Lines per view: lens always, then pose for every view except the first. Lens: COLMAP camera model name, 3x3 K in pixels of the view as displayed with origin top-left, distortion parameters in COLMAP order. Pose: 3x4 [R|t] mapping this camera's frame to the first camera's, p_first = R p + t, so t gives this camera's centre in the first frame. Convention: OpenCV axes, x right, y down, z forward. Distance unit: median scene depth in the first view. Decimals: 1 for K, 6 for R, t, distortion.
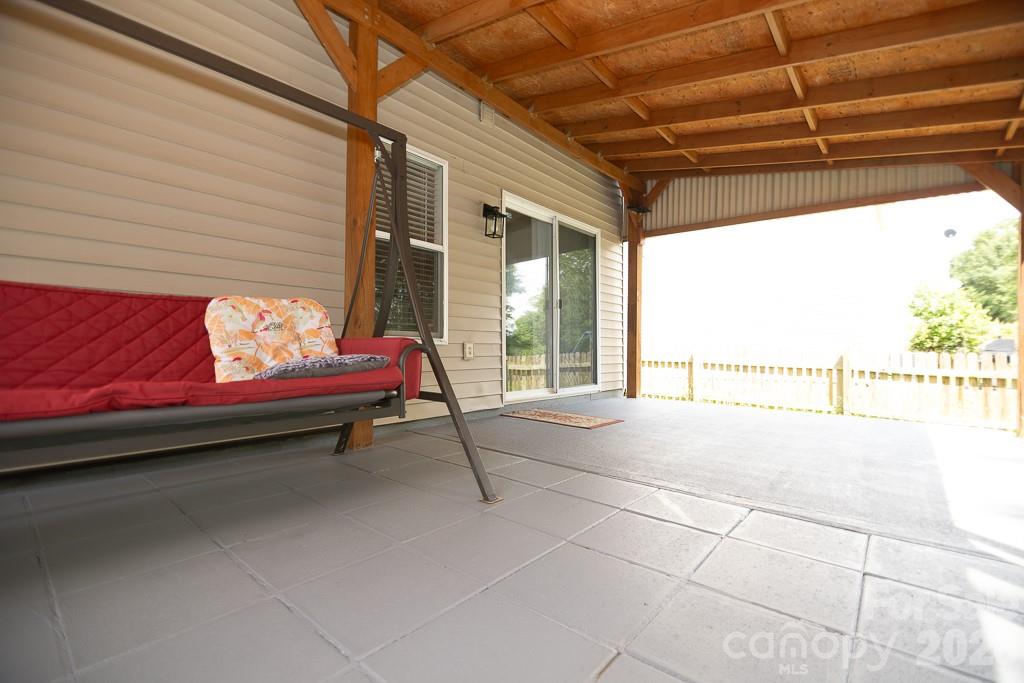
lens RADIAL K [[466.6, 0, 512.0], [0, 466.6, 341.5], [0, 0, 1]] dist [-0.014281, -0.000217]
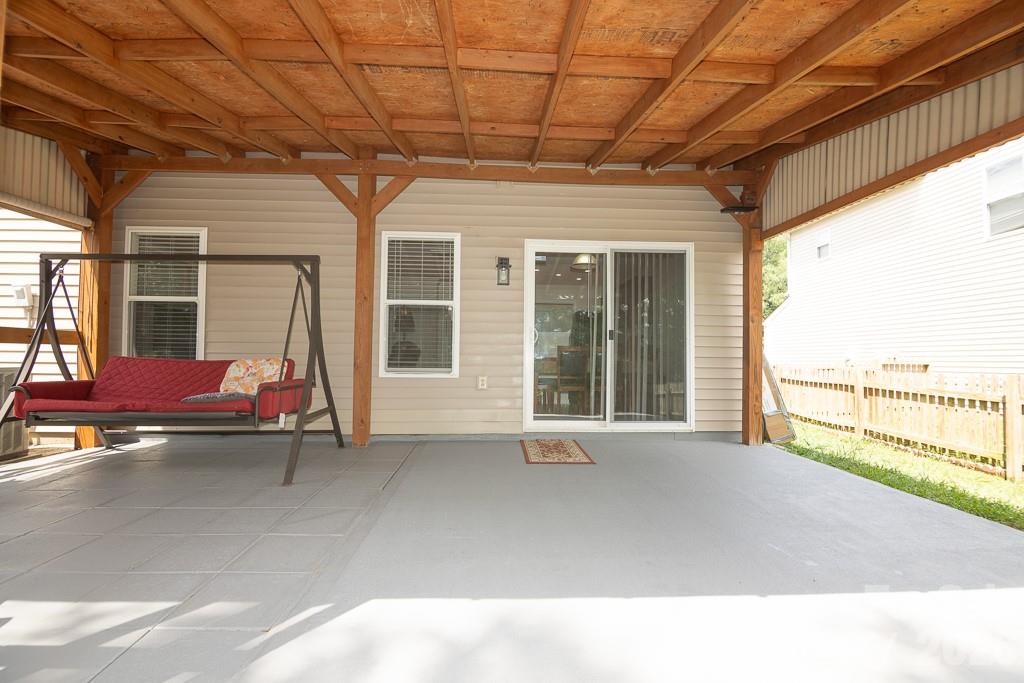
lens RADIAL K [[448.3, 0, 512.0], [0, 448.3, 341.5], [0, 0, 1]] dist [-0.018058, -0.000415]
pose [[0.668531, -0.021357, -0.743377, 0.807790], [0.008450, 0.999741, -0.021123, -0.060249], [0.743636, 0.007839, 0.668539, 0.272575]]
